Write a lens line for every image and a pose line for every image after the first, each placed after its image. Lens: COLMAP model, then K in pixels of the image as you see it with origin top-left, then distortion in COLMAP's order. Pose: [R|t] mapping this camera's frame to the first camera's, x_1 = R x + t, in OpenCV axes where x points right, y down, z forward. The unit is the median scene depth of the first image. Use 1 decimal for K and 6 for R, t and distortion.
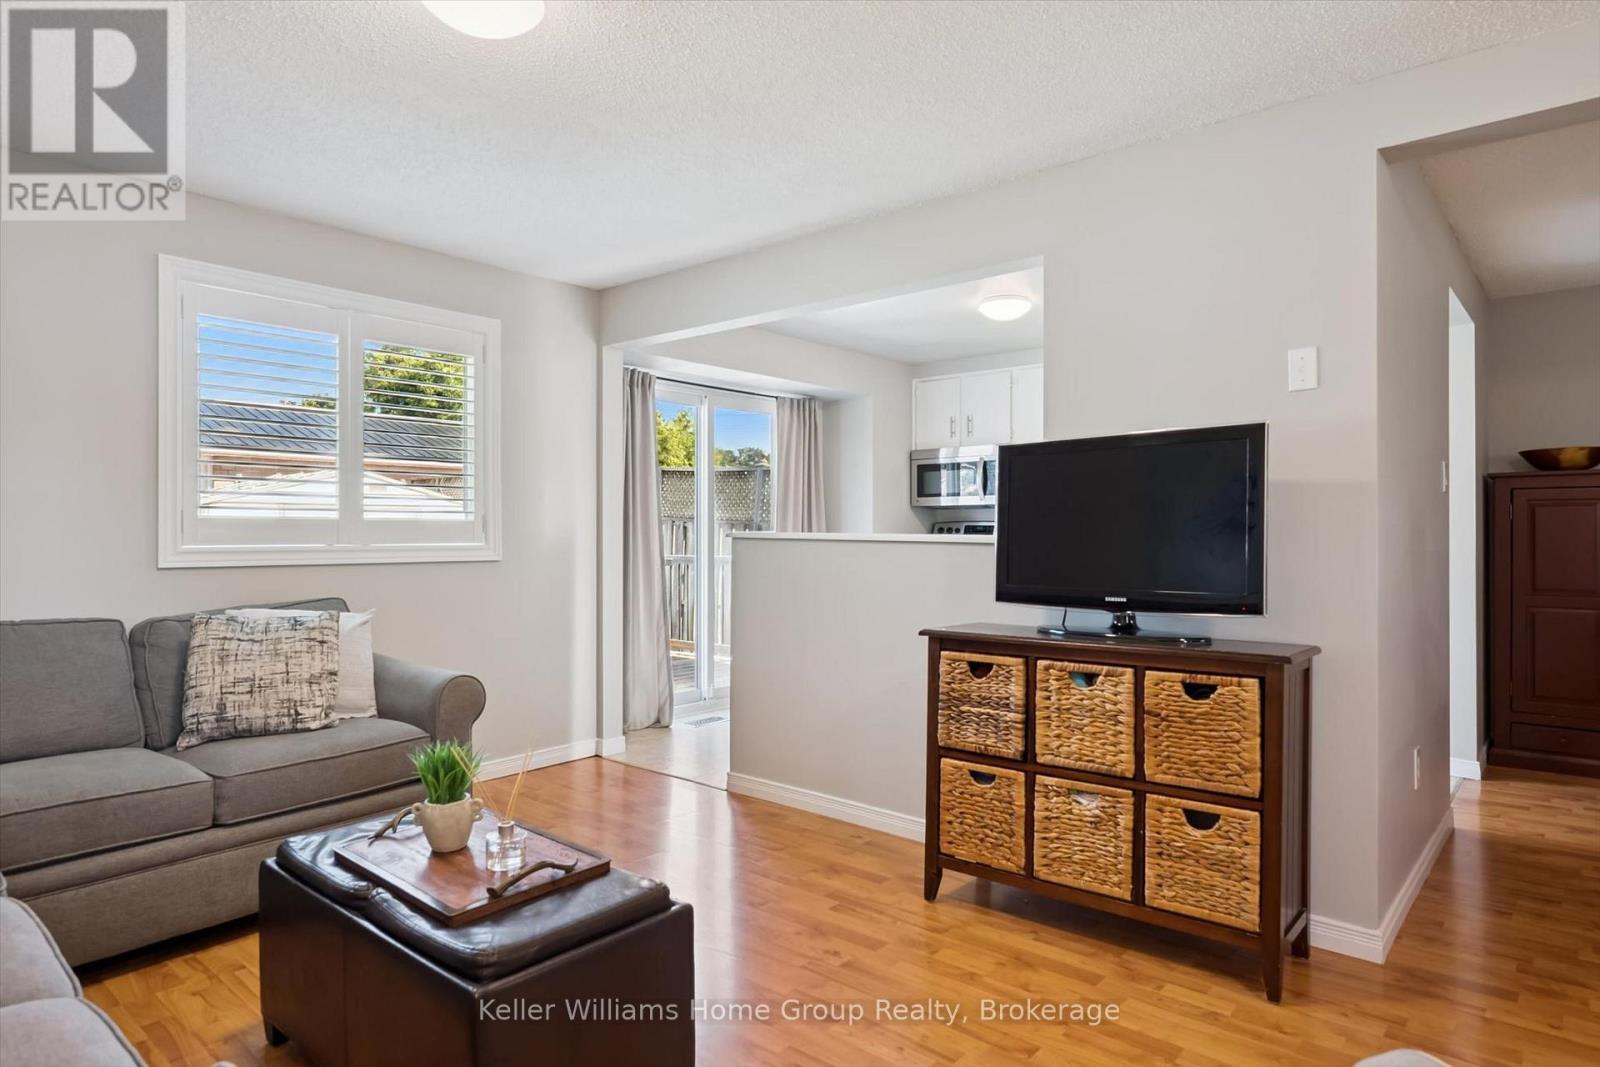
lens RADIAL K [[912.8, 0, 799.8], [0, 912.8, 537.4], [0, 0, 1]] dist [-0.000475, 0.000821]
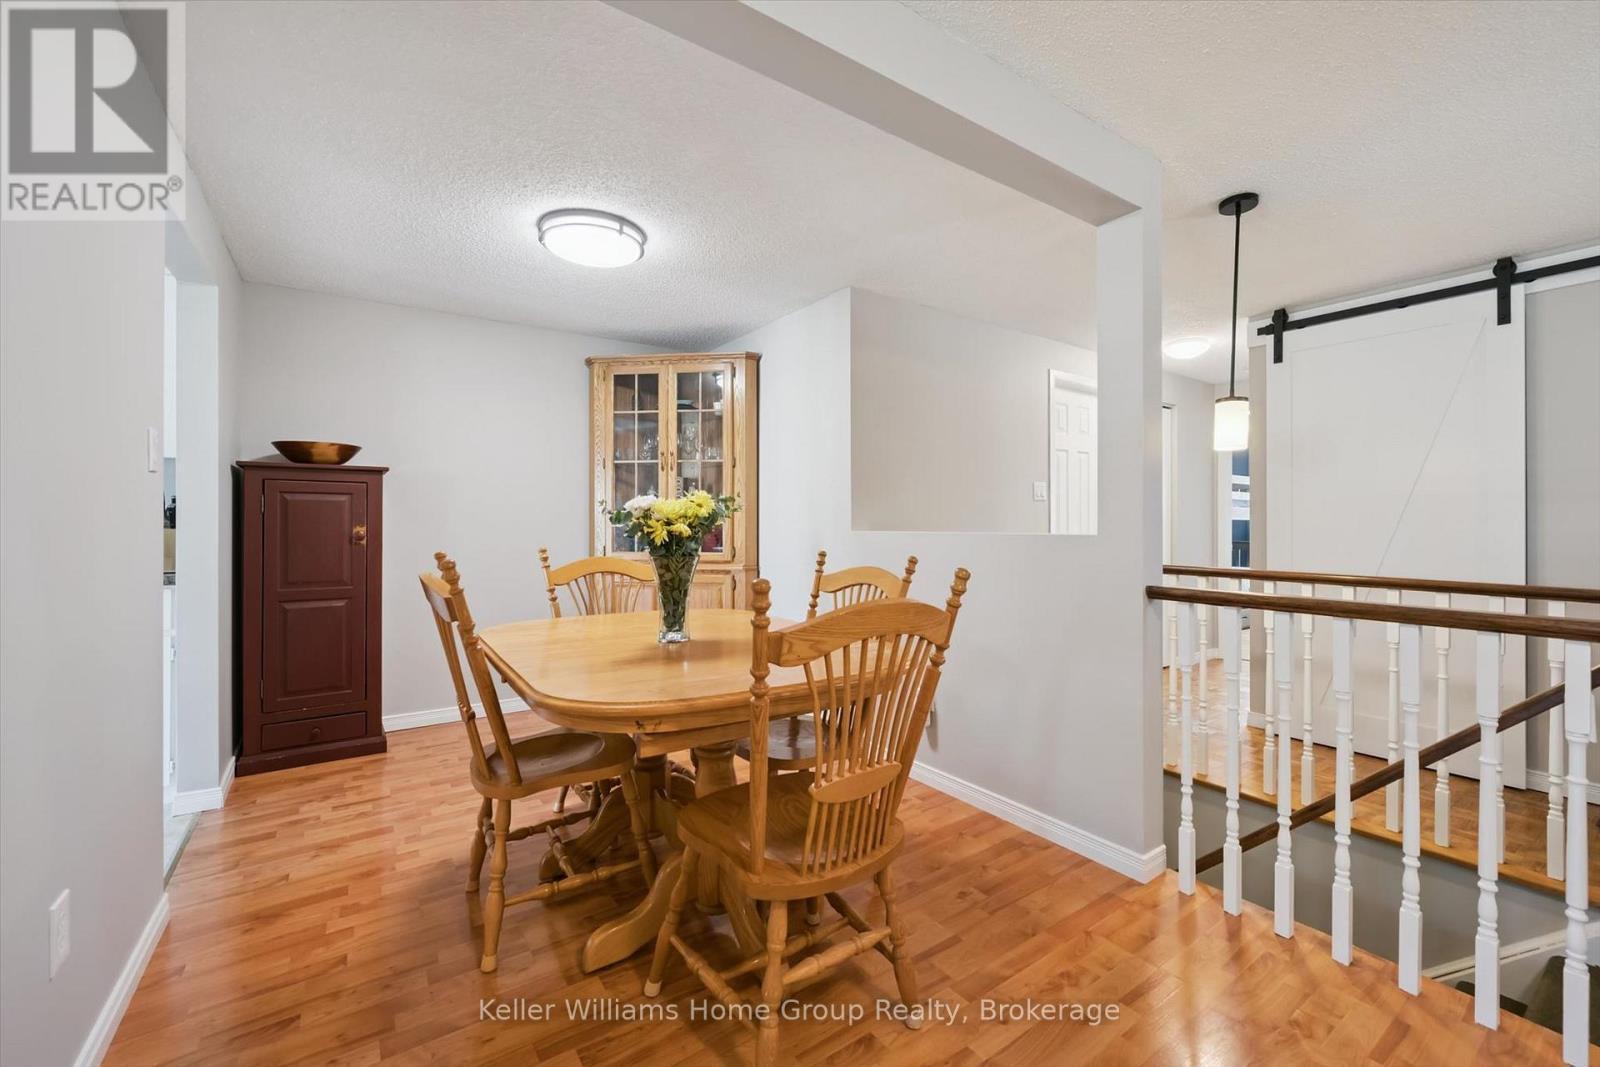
lens RADIAL K [[661.8, 0, 799.5], [0, 661.8, 524.2], [0, 0, 1]] dist [-0.003865, -0.000642]
pose [[0.250585, 0.004830, 0.968082, 0.428350], [-0.000519, 0.999988, -0.004855, -0.006083], [-0.968094, 0.000714, 0.250585, 0.485661]]
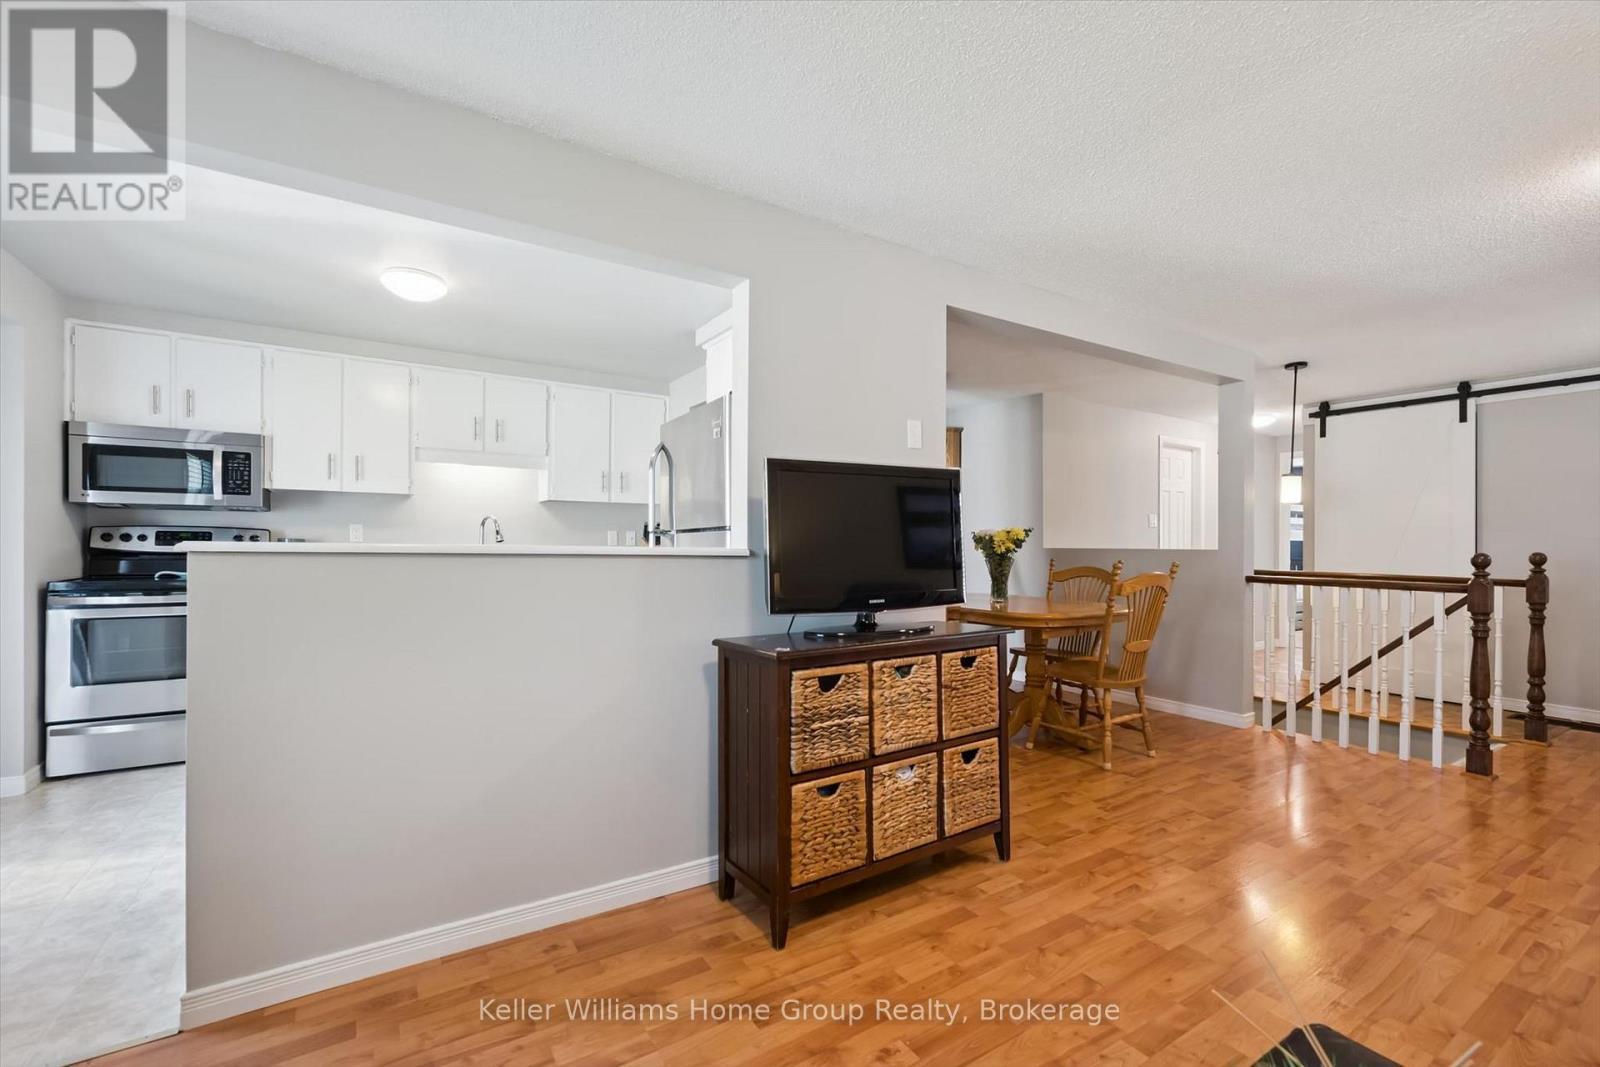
lens RADIAL K [[678.3, 0, 799.5], [0, 678.3, 545.9], [0, 0, 1]] dist [0.000355, 0.000523]
pose [[0.293718, -0.001719, 0.955890, -0.523530], [-0.001030, 0.999997, 0.002115, -0.006927], [-0.955891, -0.001606, 0.293716, 0.814064]]
